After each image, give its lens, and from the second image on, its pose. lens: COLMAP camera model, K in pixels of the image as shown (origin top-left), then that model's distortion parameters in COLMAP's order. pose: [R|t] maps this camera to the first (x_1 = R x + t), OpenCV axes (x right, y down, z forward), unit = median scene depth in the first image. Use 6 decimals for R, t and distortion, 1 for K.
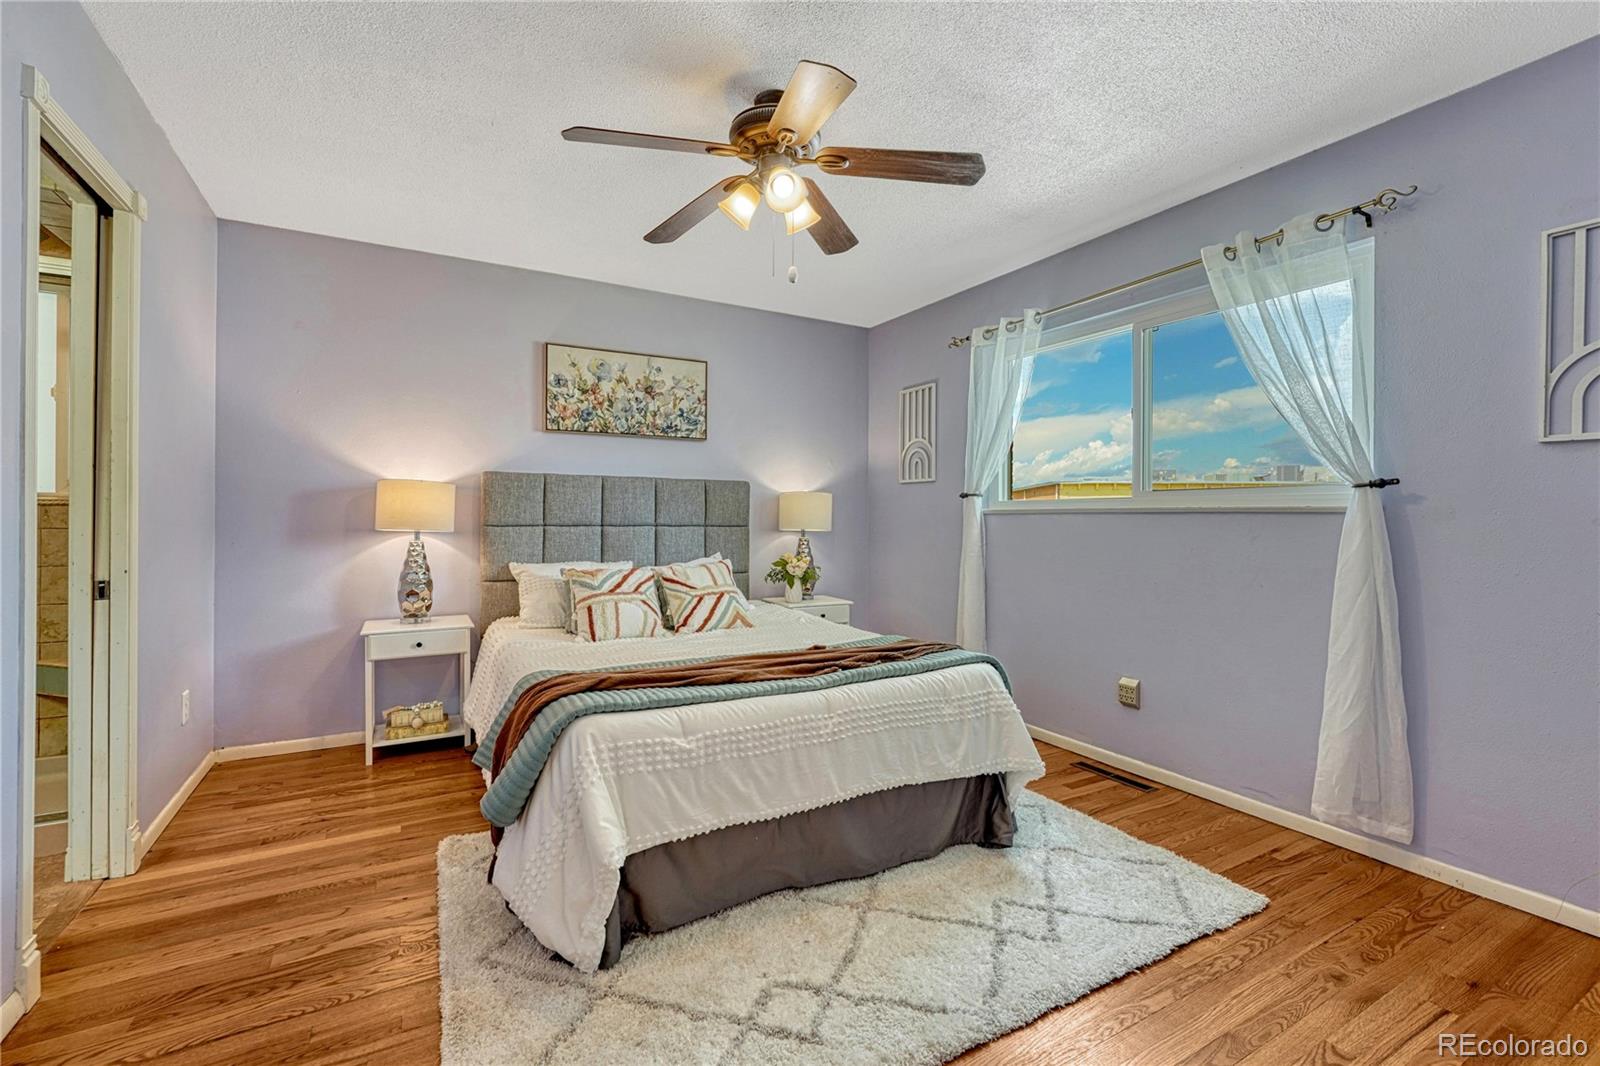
lens RADIAL K [[666.6, 0, 814.7], [0, 666.6, 519.3], [0, 0, 1]] dist [-0.011731, 0.000521]
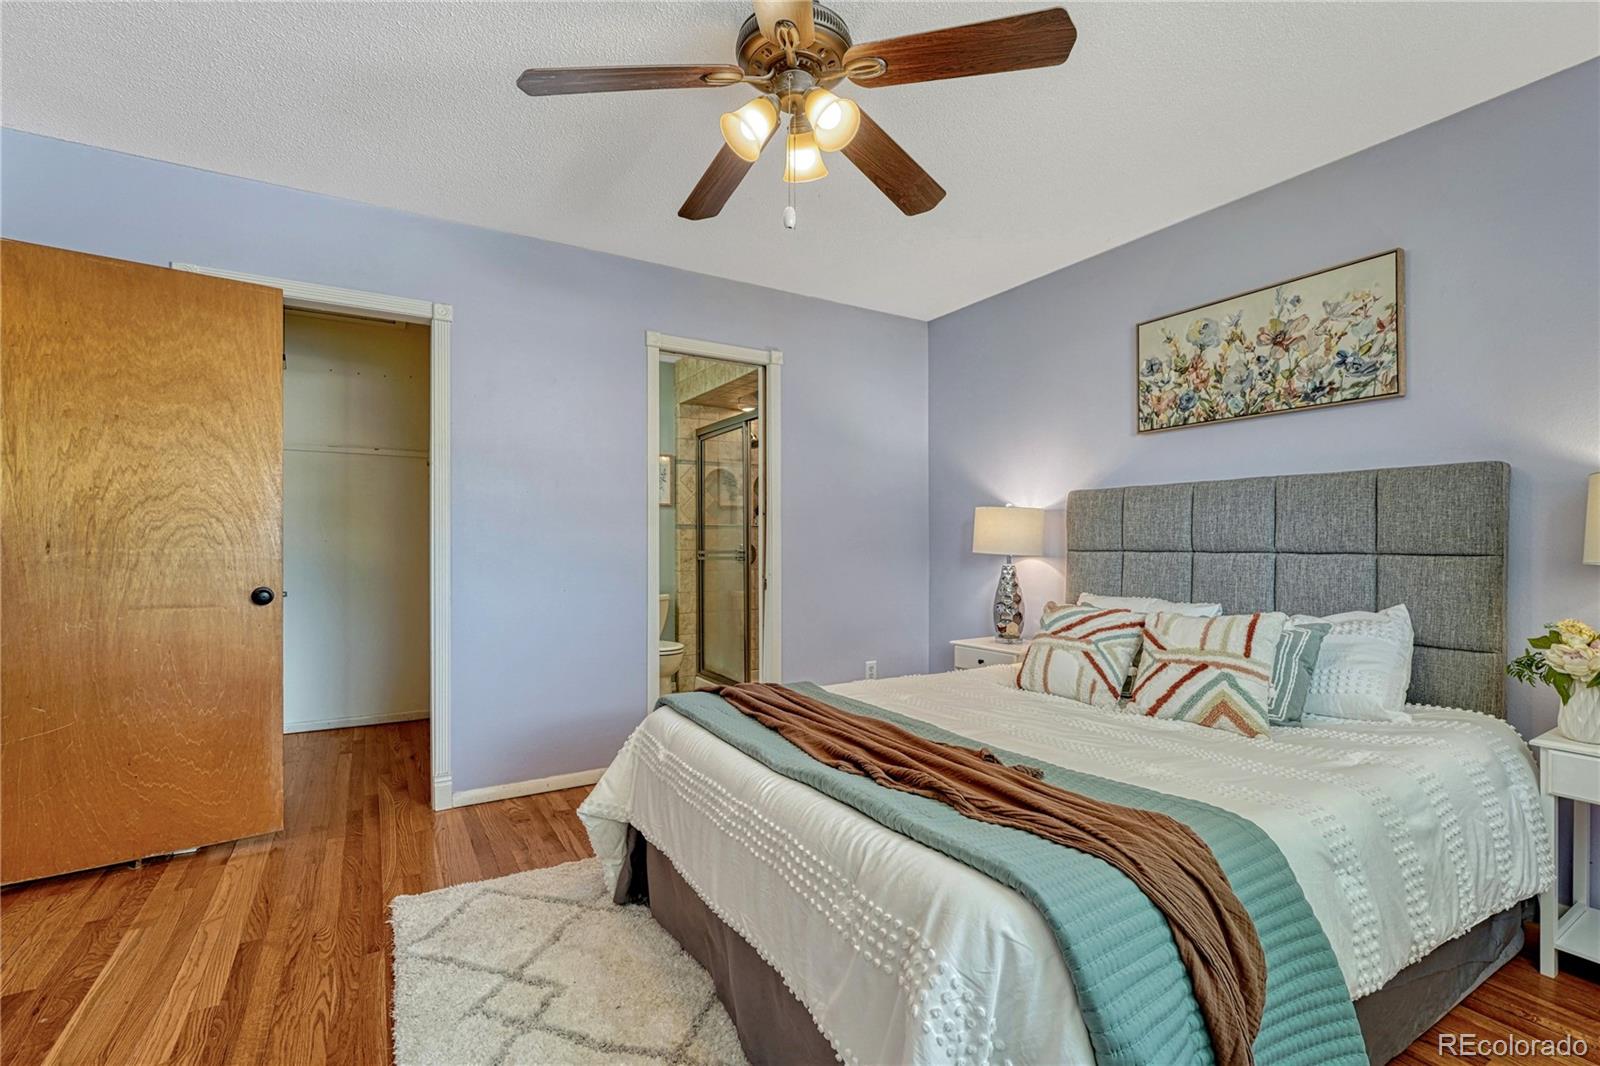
lens RADIAL K [[728.7, 0, 817.5], [0, 728.7, 543.2], [0, 0, 1]] dist [0.000369, -0.000105]
pose [[0.033315, -0.006243, -0.999425, 0.444067], [-0.000753, 0.999980, -0.006272, 0.005558], [0.999445, 0.000962, 0.033310, 0.555105]]
